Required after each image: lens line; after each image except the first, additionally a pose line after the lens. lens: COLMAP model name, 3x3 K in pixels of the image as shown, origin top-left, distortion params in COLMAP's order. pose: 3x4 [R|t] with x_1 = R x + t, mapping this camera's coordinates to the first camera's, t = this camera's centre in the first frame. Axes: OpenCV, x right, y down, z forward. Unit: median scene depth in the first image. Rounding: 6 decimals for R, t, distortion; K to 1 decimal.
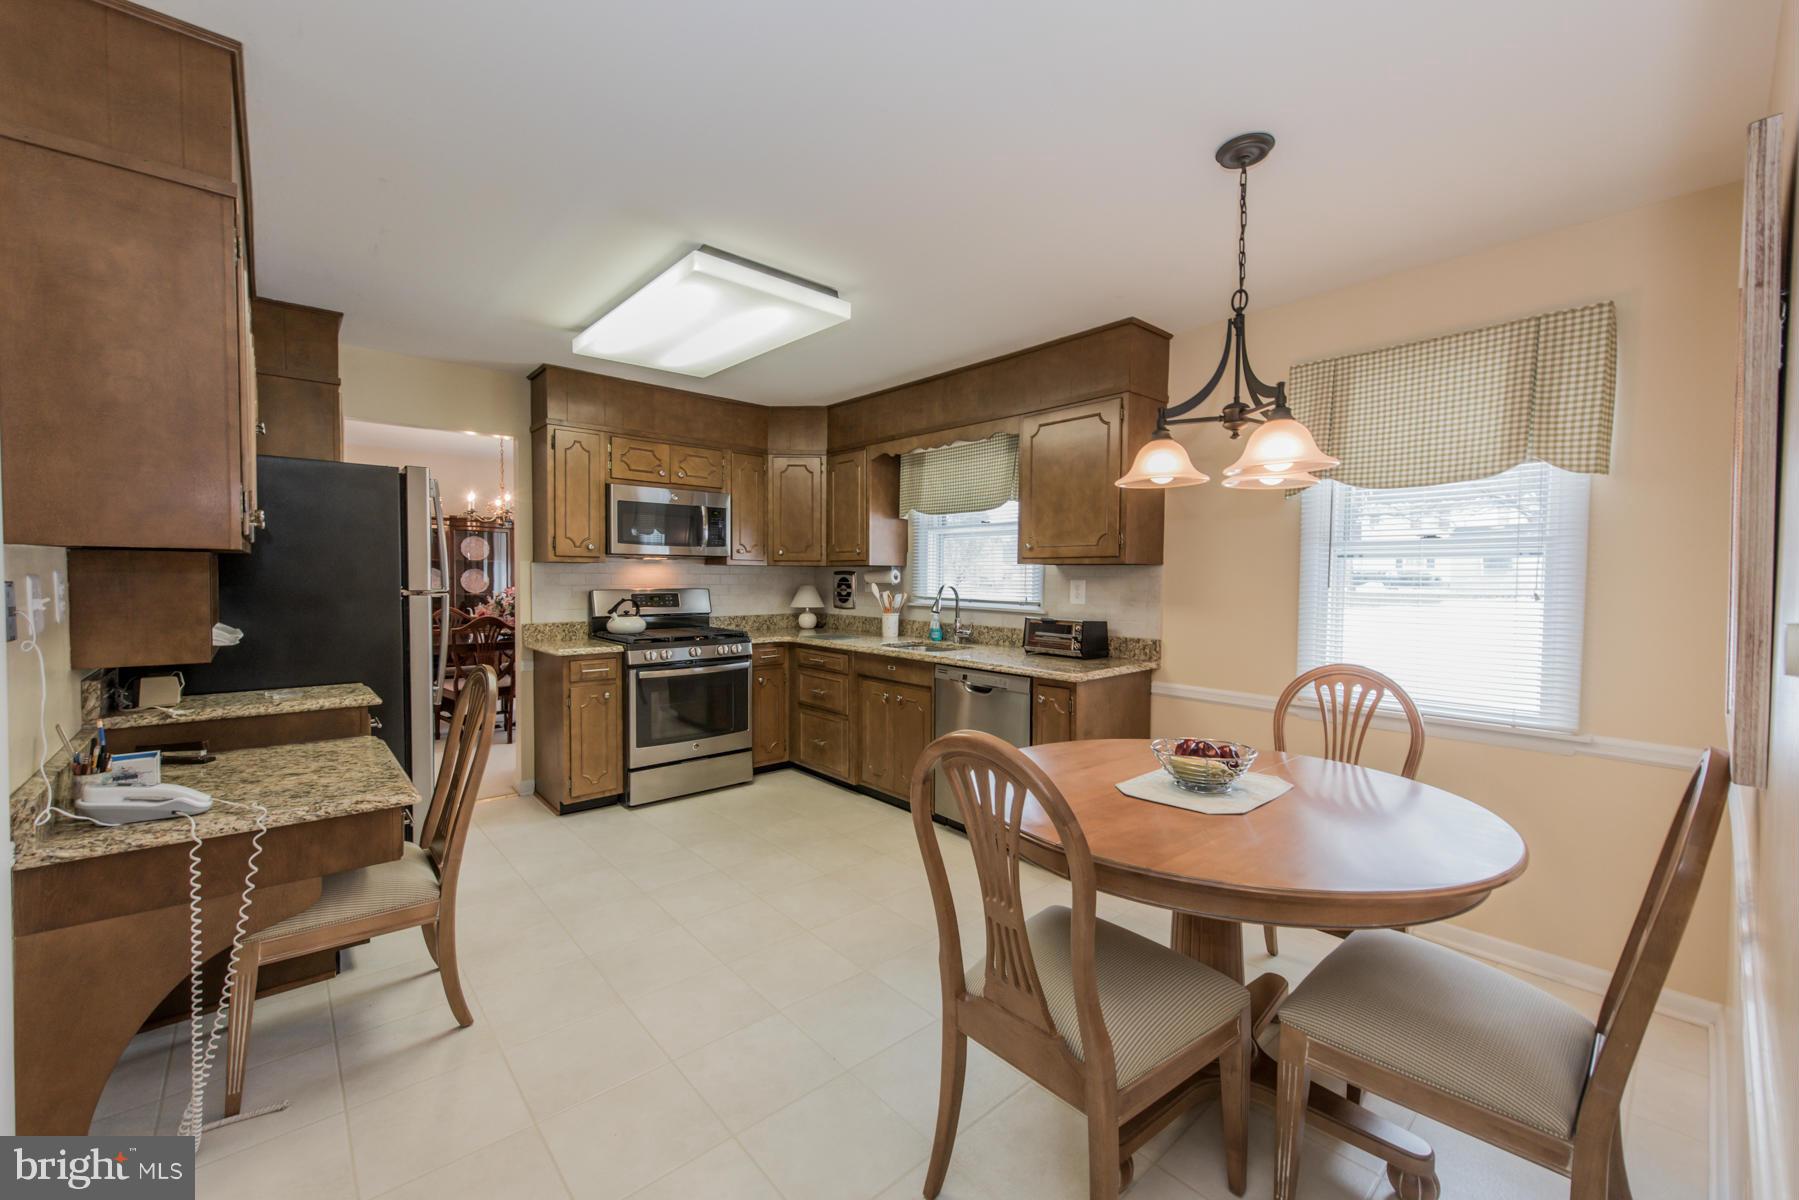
lens RADIAL K [[701.1, 0, 905.0], [0, 701.1, 601.0], [0, 0, 1]] dist [0.017537, -0.006027]
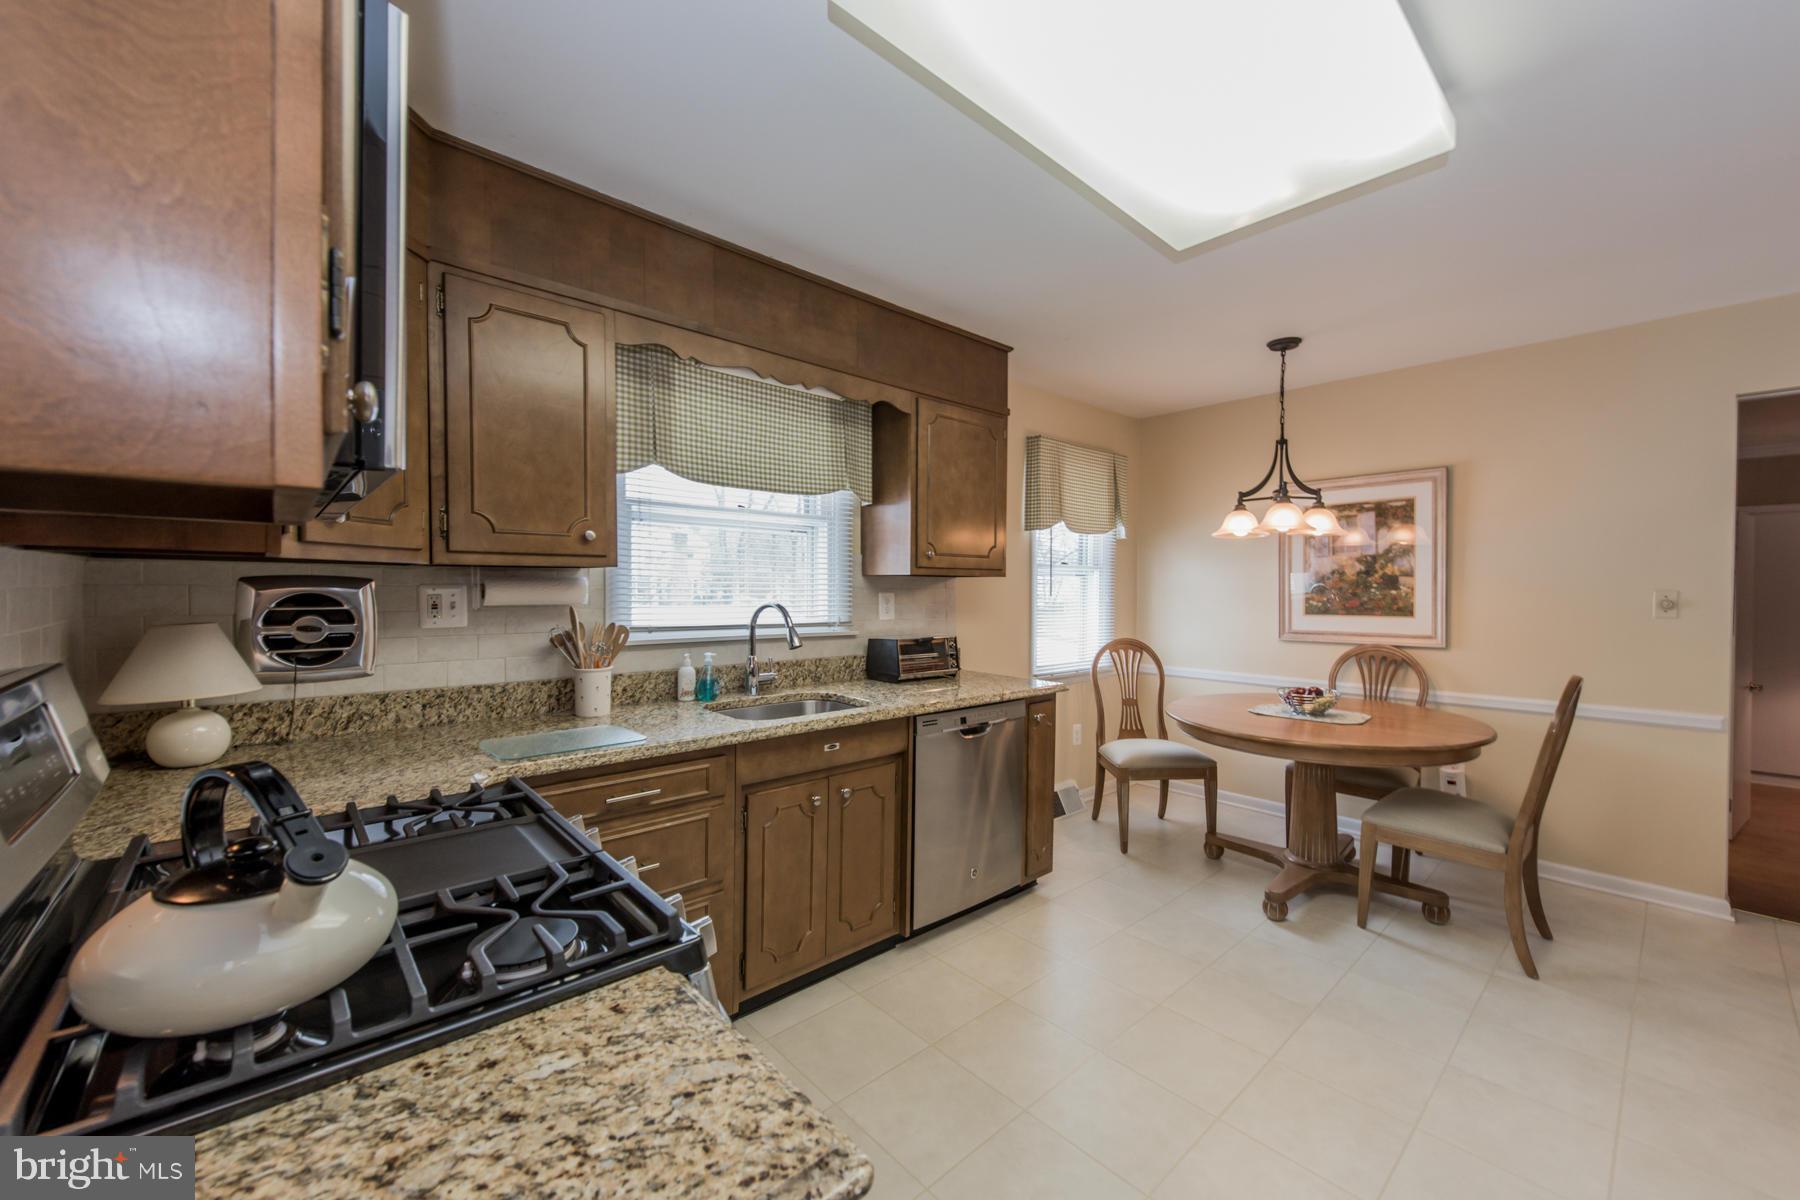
lens RADIAL K [[701.5, 0, 905.5], [0, 701.5, 601.0], [0, 0, 1]] dist [0.017537, -0.006027]
pose [[-0.009869, -0.030789, 0.999477, -0.555373], [0.029907, 0.999070, 0.031072, -0.039795], [-0.999504, 0.030198, -0.008939, 0.860509]]
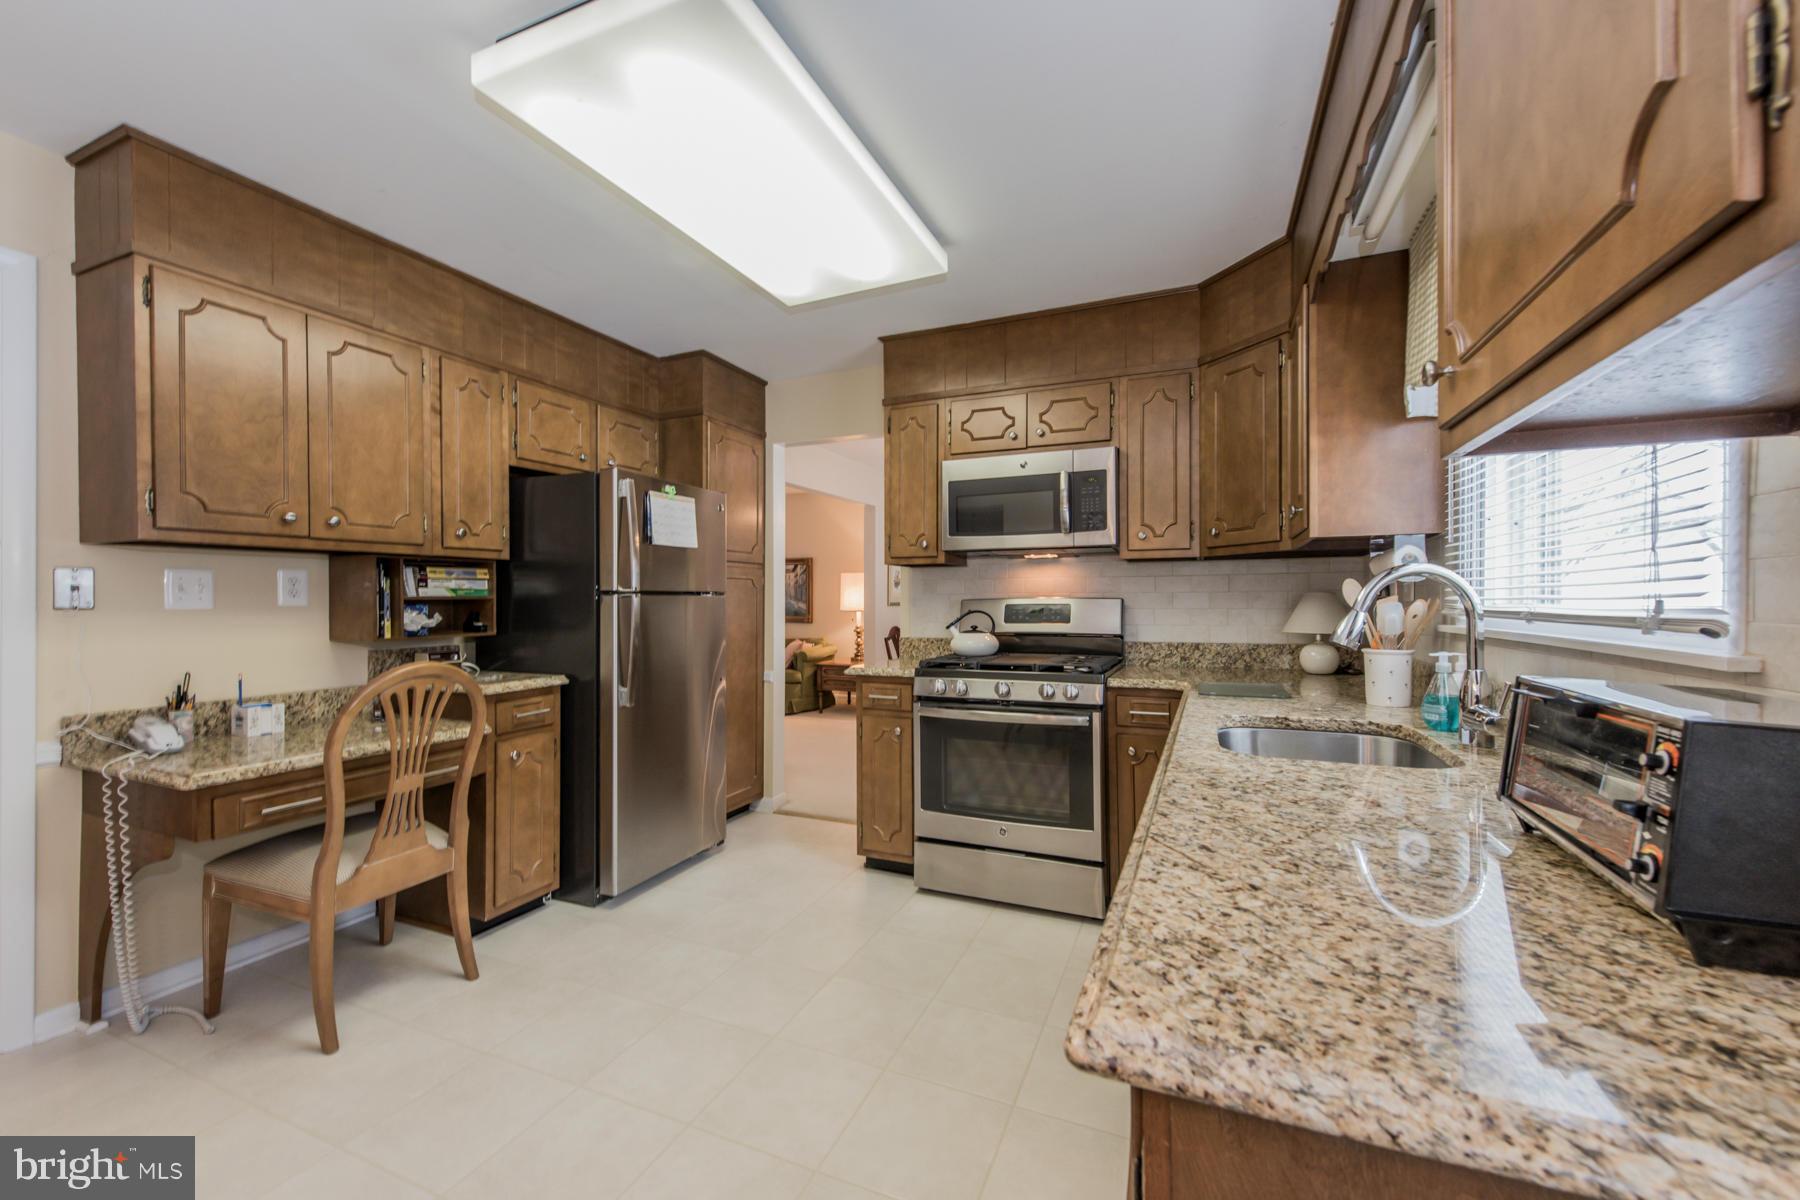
lens RADIAL K [[701.5, 0, 905.5], [0, 701.5, 601.0], [0, 0, 1]] dist [0.017537, -0.006027]
pose [[0.425746, -0.009652, -0.904791, 0.259058], [-0.030218, 0.999234, -0.024878, 0.008589], [0.904338, 0.037933, 0.425128, 0.613023]]
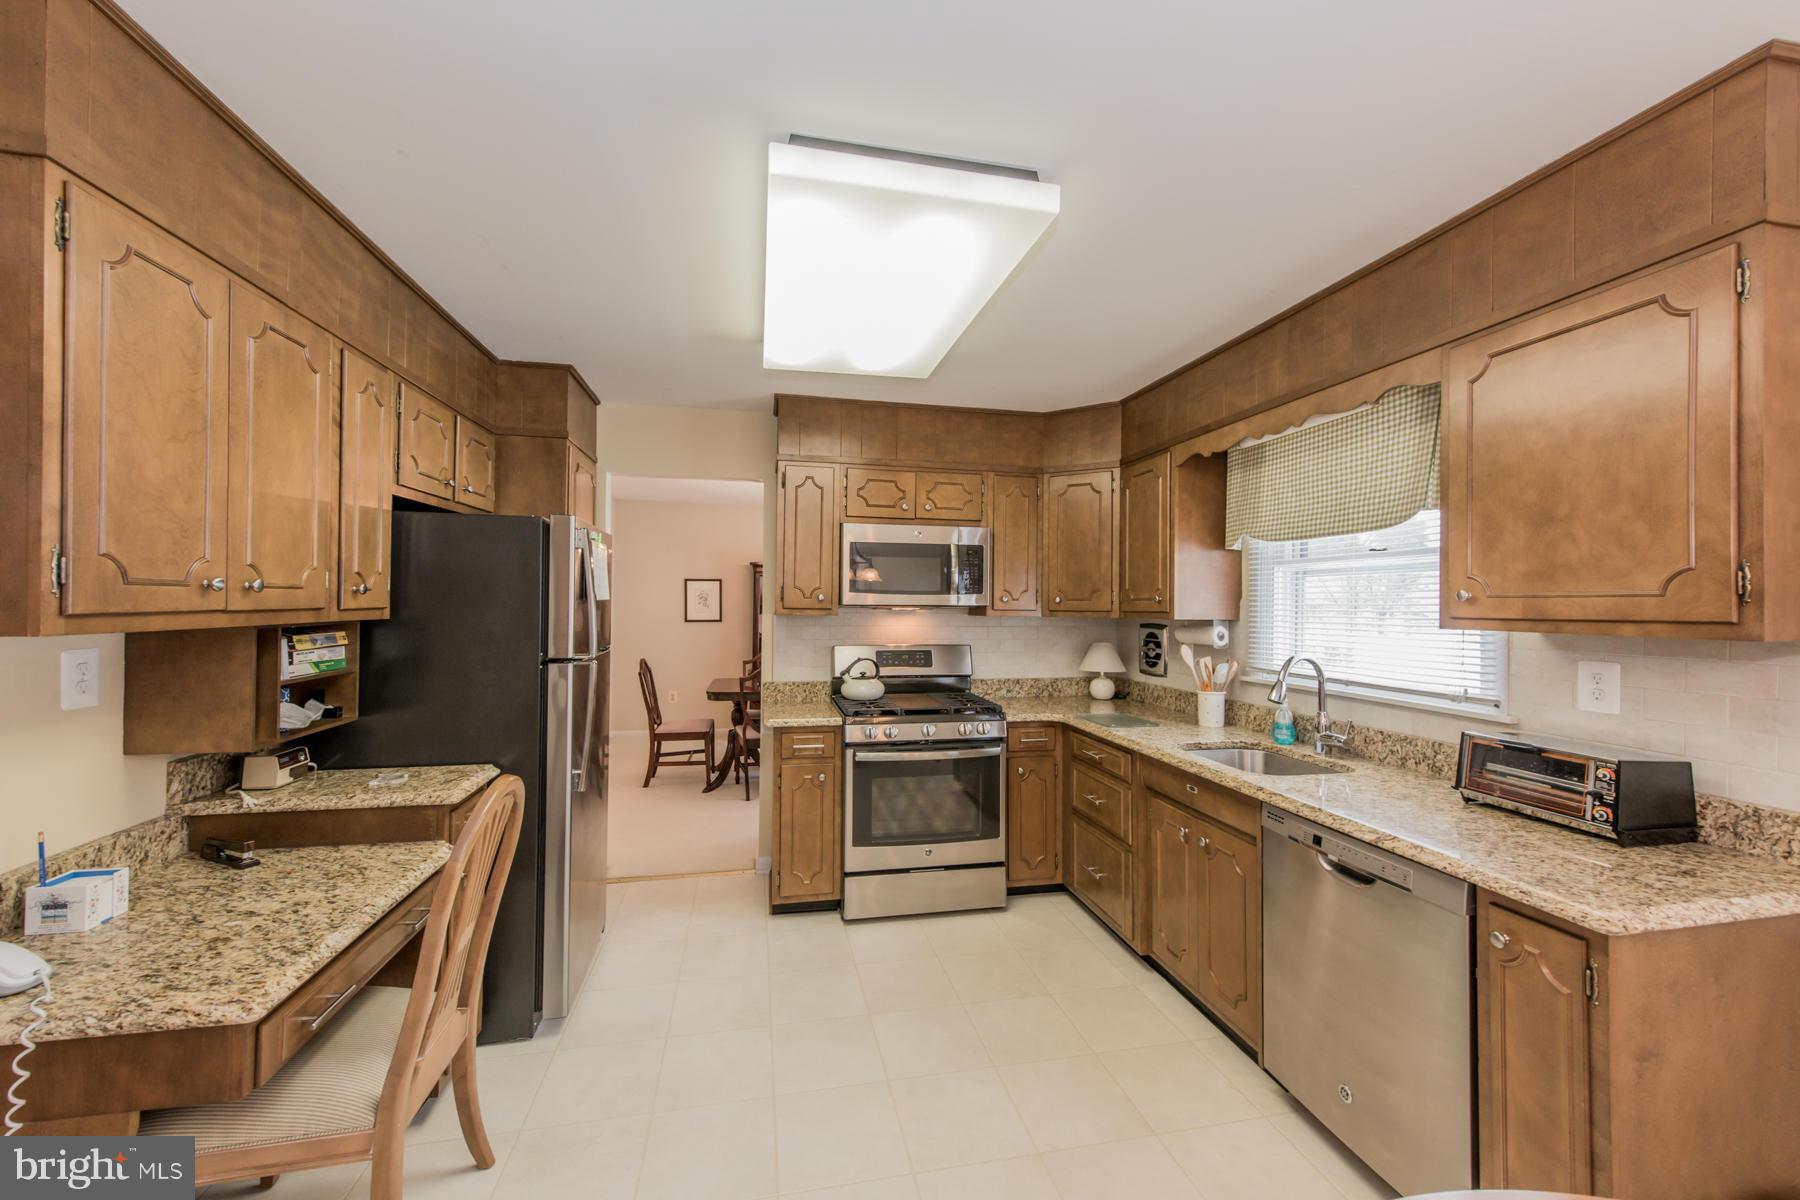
lens RADIAL K [[701.5, 0, 905.5], [0, 701.5, 601.0], [0, 0, 1]] dist [0.017537, -0.006027]
pose [[0.868315, -0.003332, -0.496002, 0.064680], [-0.021539, 0.998781, -0.044416, -0.034855], [0.495546, 0.049250, 0.867185, 0.294055]]
